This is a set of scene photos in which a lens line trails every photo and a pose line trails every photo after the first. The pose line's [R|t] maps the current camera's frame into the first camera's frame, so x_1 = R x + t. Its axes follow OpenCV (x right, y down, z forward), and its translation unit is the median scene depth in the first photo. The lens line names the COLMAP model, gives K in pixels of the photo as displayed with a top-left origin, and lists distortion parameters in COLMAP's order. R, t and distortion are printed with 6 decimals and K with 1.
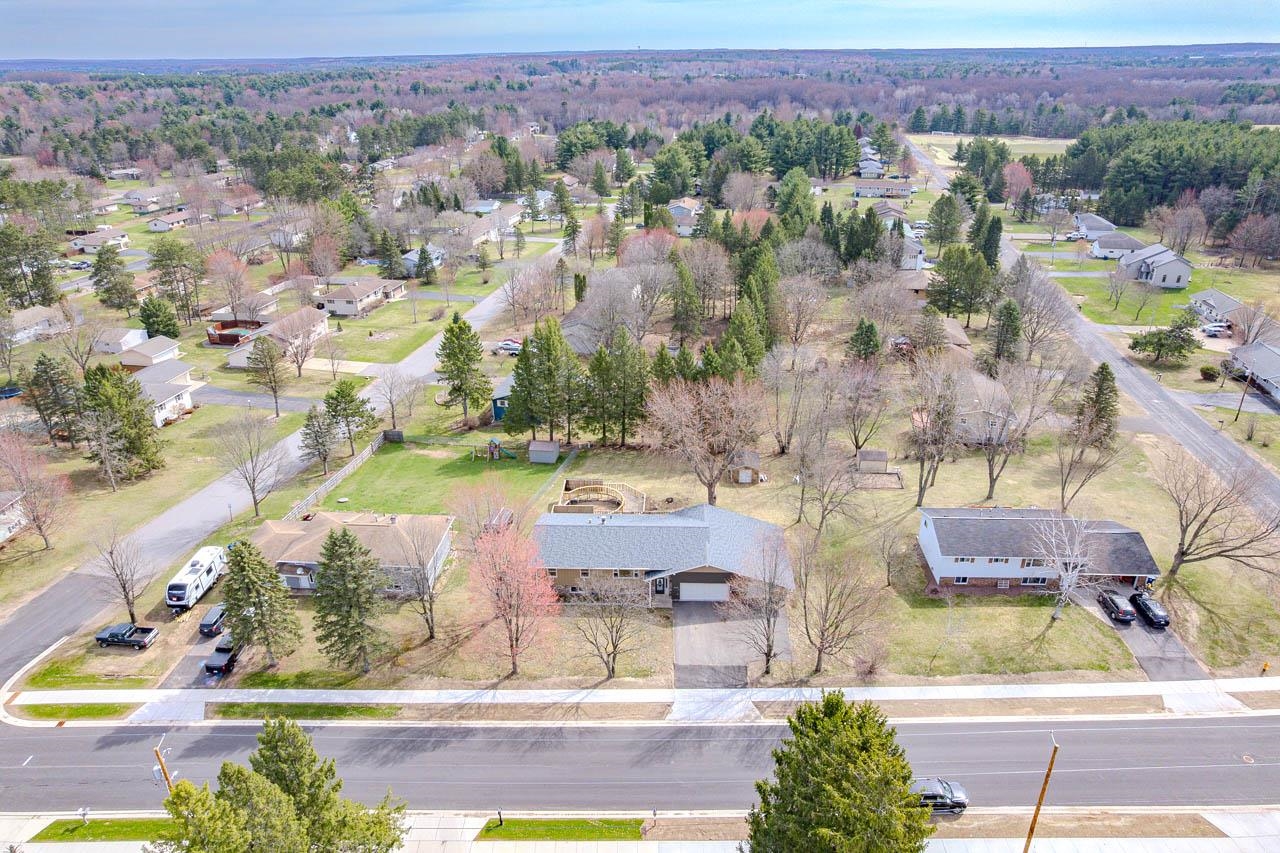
lens RADIAL K [[811.1, 0, 640.0], [0, 811.1, 426.5], [0, 0, 1]] dist [-0.066073, 0.055223]
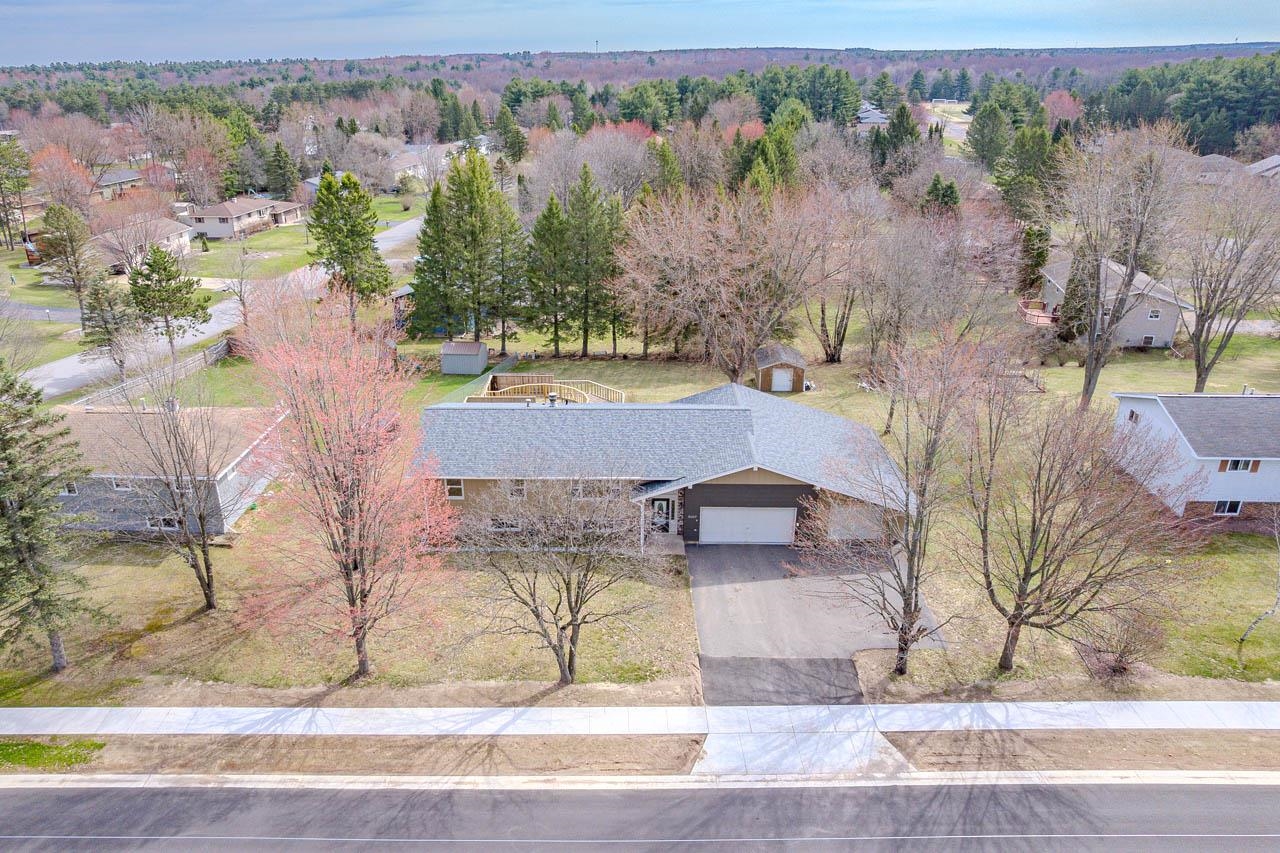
lens RADIAL K [[879.9, 0, 590.4], [0, 879.9, 427.5], [0, 0, 1]] dist [-0.078427, 0.070241]
pose [[0.999961, -0.001300, -0.008716, -0.016860], [0.001002, 0.999420, -0.034045, 0.172940], [0.008756, 0.034035, 0.999382, 0.467926]]
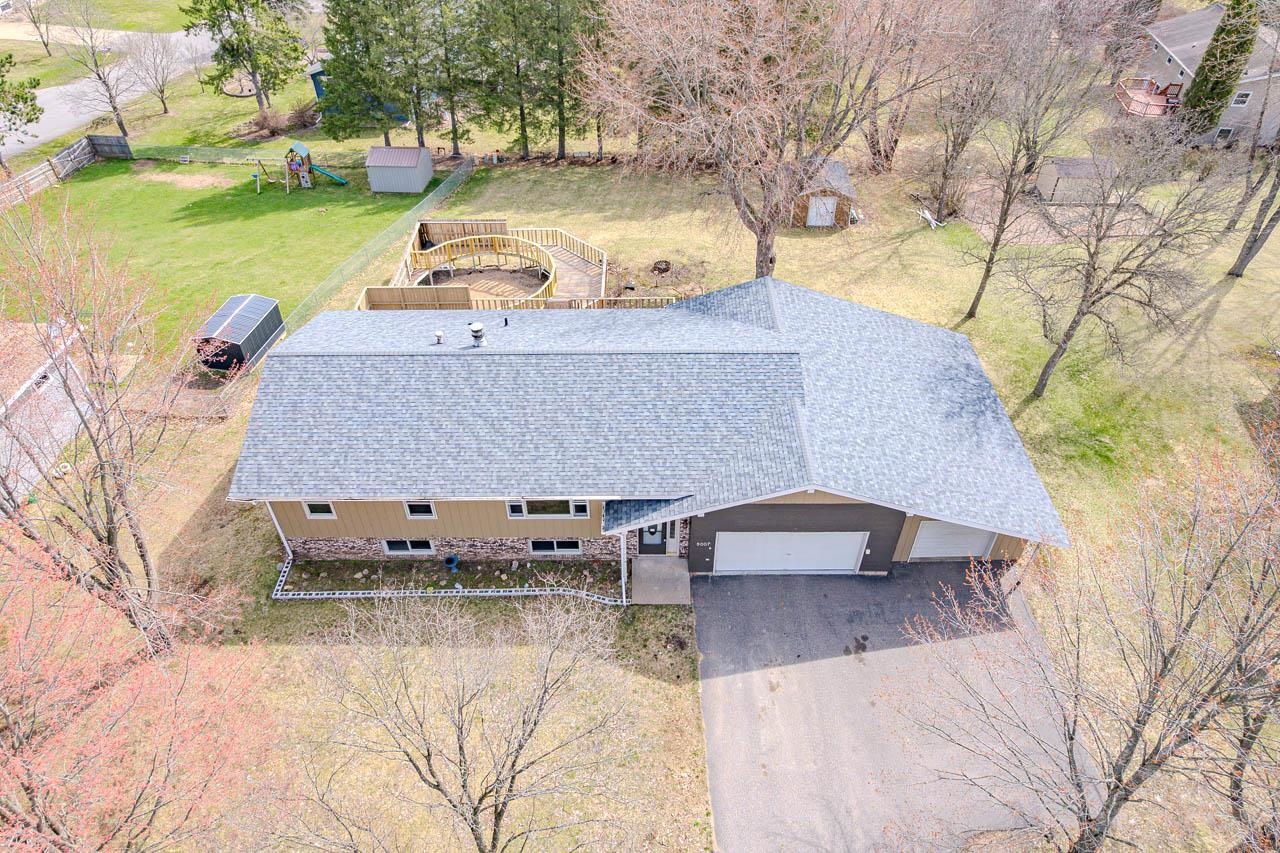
lens RADIAL K [[811.1, 0, 640.0], [0, 811.1, 426.5], [0, 0, 1]] dist [-0.066073, 0.055223]
pose [[0.999051, -0.021749, 0.037733, 0.008523], [0.009886, 0.957018, 0.289859, 0.063648], [-0.042415, -0.289211, 0.956325, 0.755522]]
